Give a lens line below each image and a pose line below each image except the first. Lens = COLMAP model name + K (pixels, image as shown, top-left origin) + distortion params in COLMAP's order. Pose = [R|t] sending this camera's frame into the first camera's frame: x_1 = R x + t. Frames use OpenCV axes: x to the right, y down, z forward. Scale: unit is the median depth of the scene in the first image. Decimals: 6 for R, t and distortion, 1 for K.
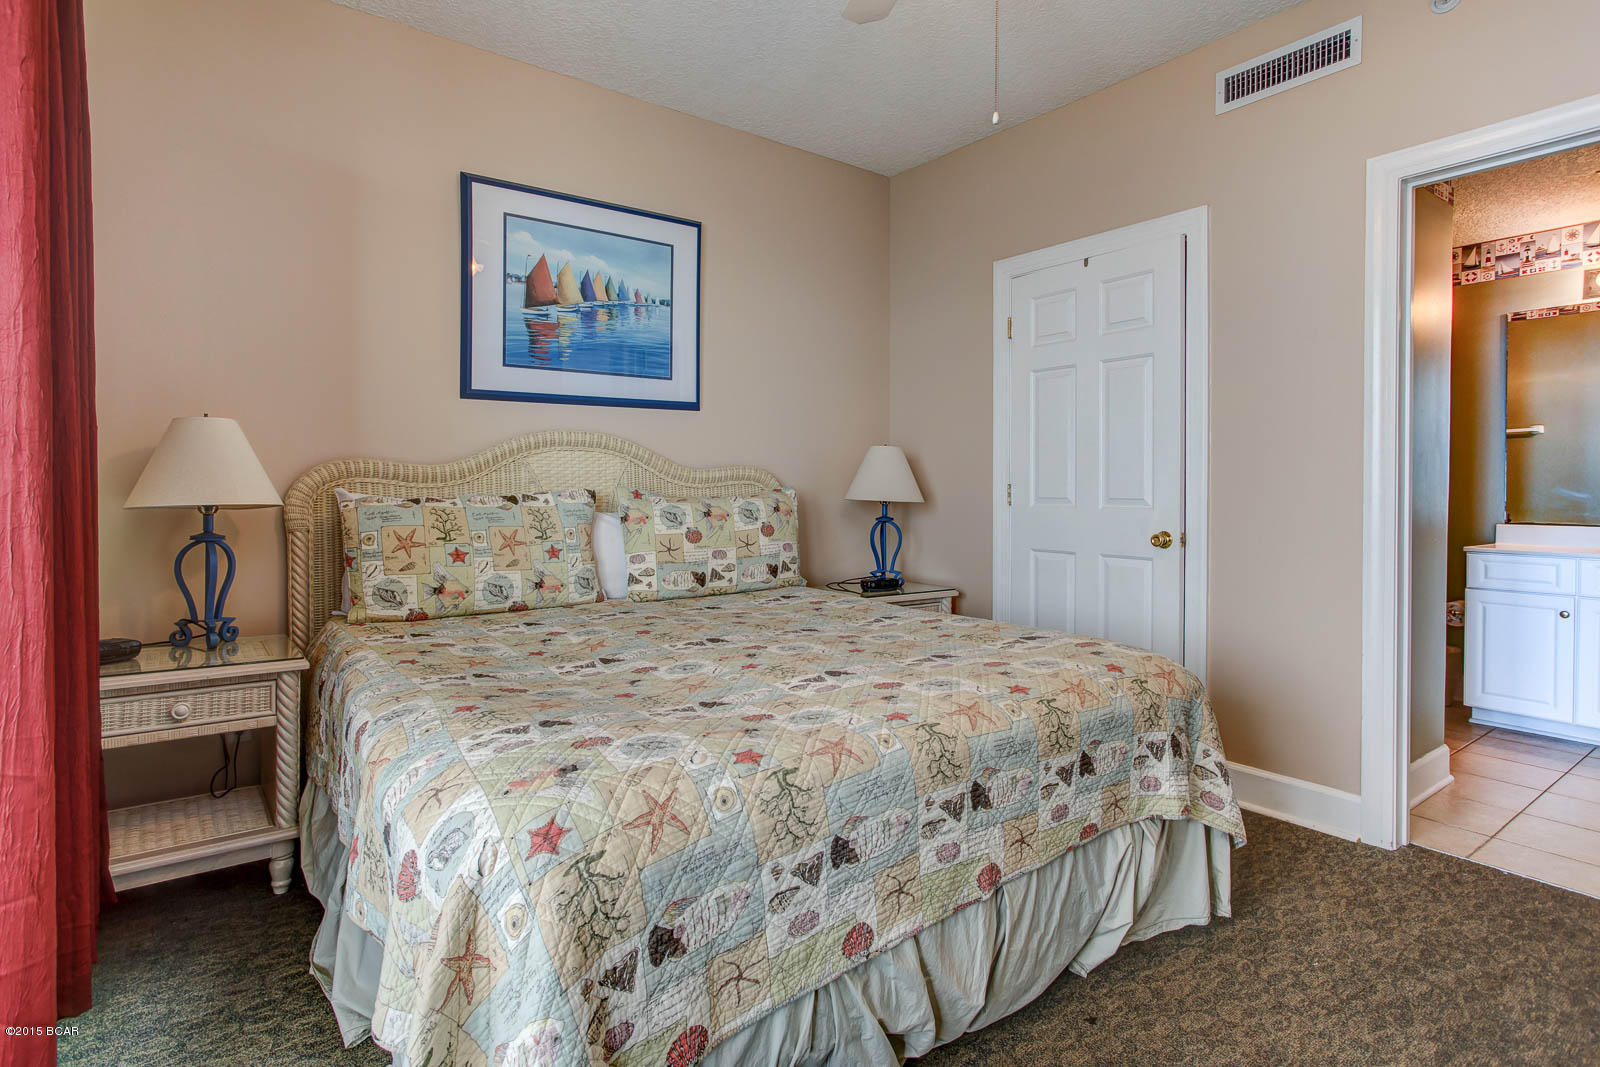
lens RADIAL K [[825.4, 0, 800.6], [0, 825.4, 502.4], [0, 0, 1]] dist [-0.026984, 0.000057]
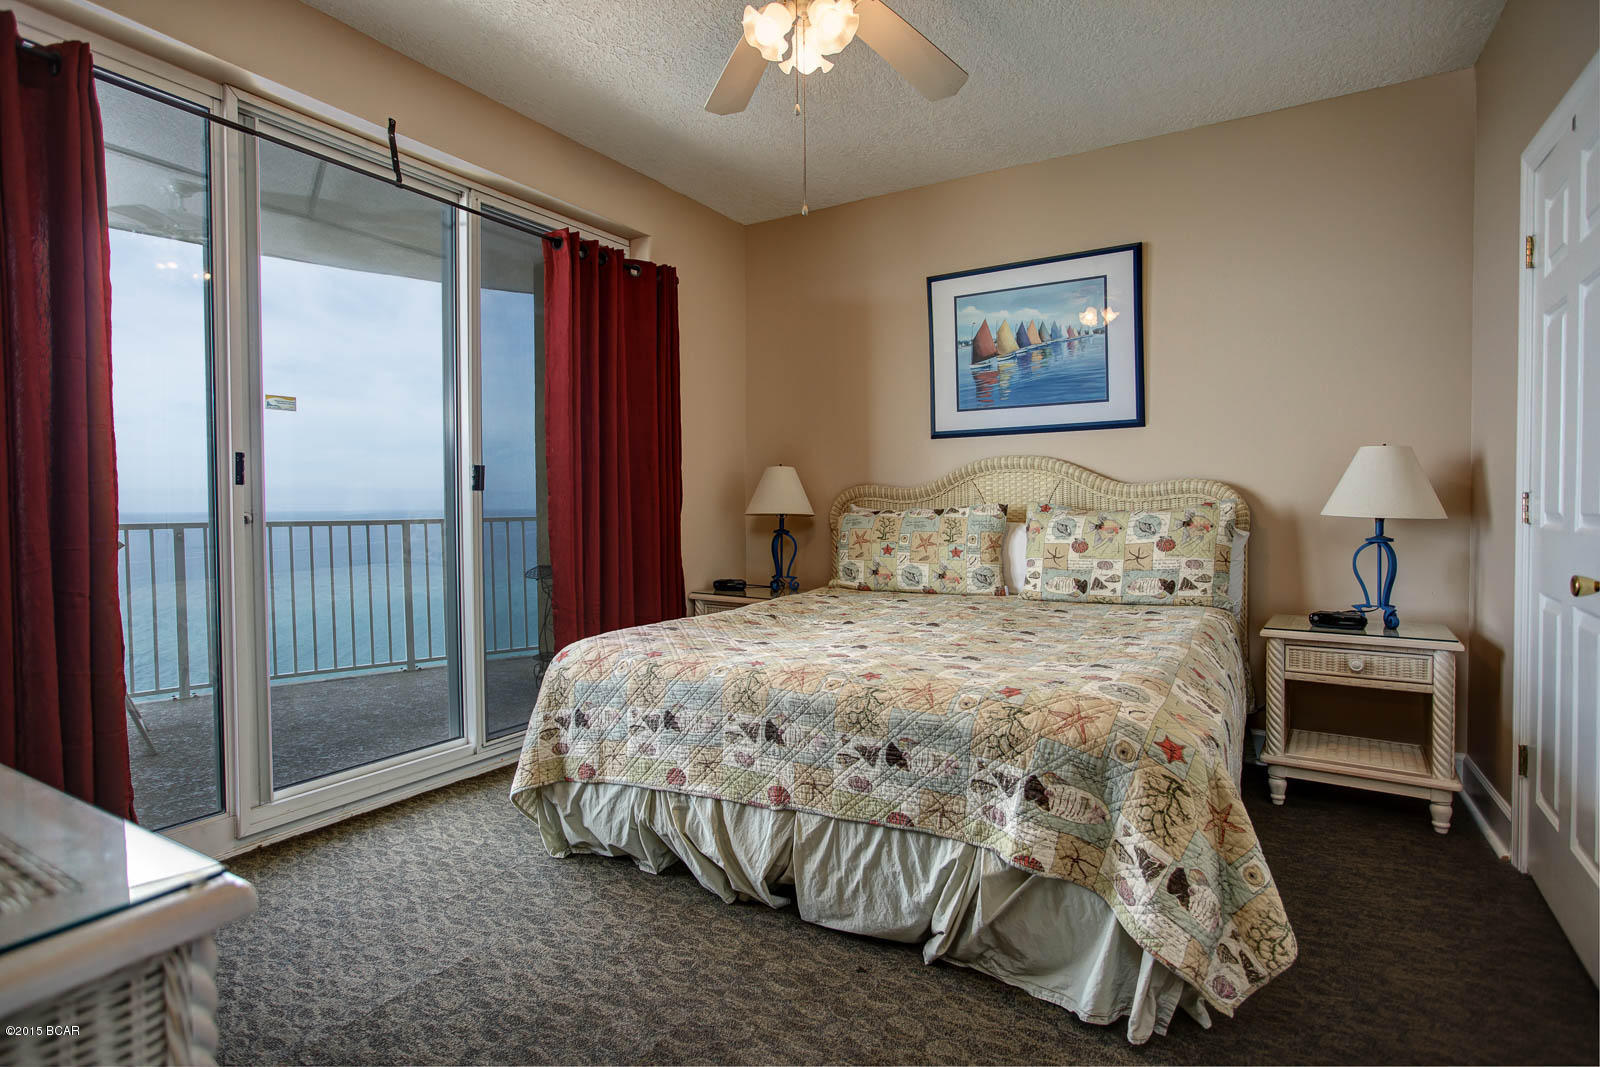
lens RADIAL K [[780.7, 0, 800.0], [0, 780.7, 533.5], [0, 0, 1]] dist [-0.057787, 0.000203]
pose [[0.386944, 0.029019, -0.921646, 0.743081], [-0.007840, 0.999572, 0.028181, -0.002374], [0.922070, -0.003679, 0.387006, 0.291480]]
